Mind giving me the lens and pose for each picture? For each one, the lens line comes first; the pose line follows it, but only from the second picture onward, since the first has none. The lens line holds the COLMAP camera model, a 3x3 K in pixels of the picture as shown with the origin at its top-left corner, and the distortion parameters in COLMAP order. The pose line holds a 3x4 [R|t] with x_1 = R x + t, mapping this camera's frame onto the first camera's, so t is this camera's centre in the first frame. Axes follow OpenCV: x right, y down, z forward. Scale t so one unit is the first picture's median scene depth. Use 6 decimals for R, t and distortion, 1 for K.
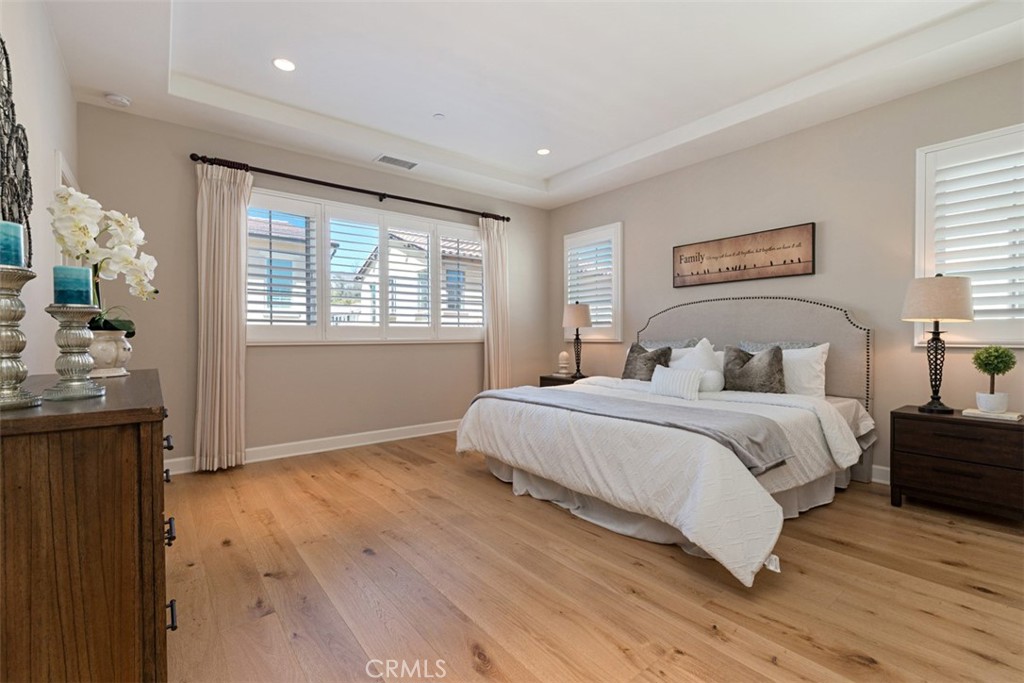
lens RADIAL K [[448.0, 0, 503.5], [0, 448.0, 337.7], [0, 0, 1]] dist [0.001753, -0.001964]
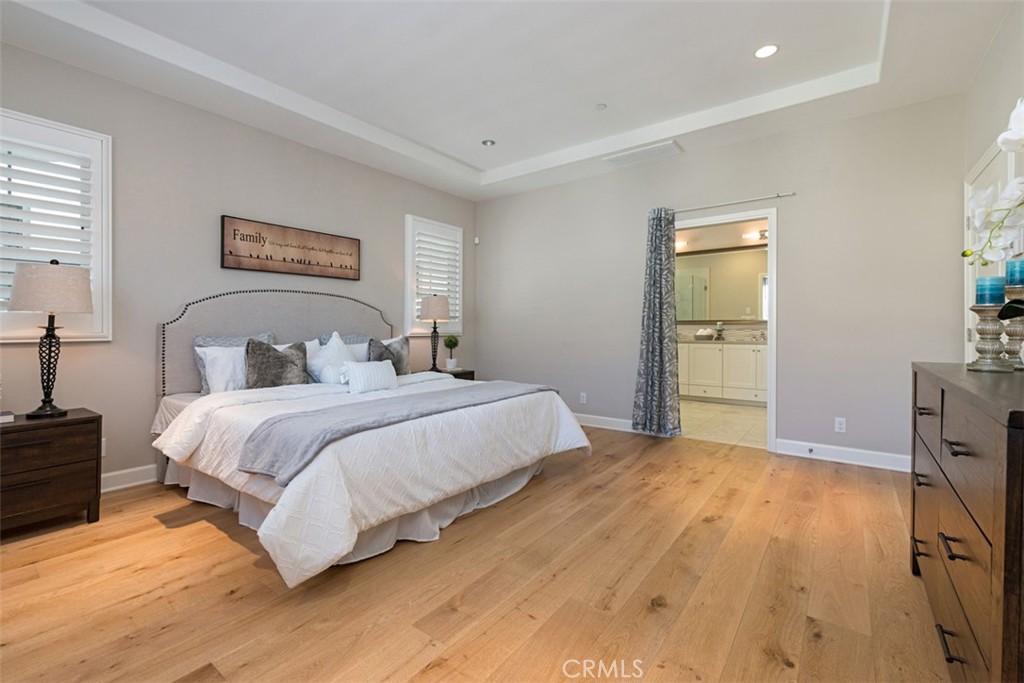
lens RADIAL K [[448.0, 0, 520.7], [0, 448.0, 315.9], [0, 0, 1]] dist [0.001753, -0.001964]
pose [[-0.275776, 0.036133, 0.960543, -0.612495], [0.013909, 0.999339, -0.033599, 0.005131], [-0.961121, 0.004094, -0.276096, 0.886608]]
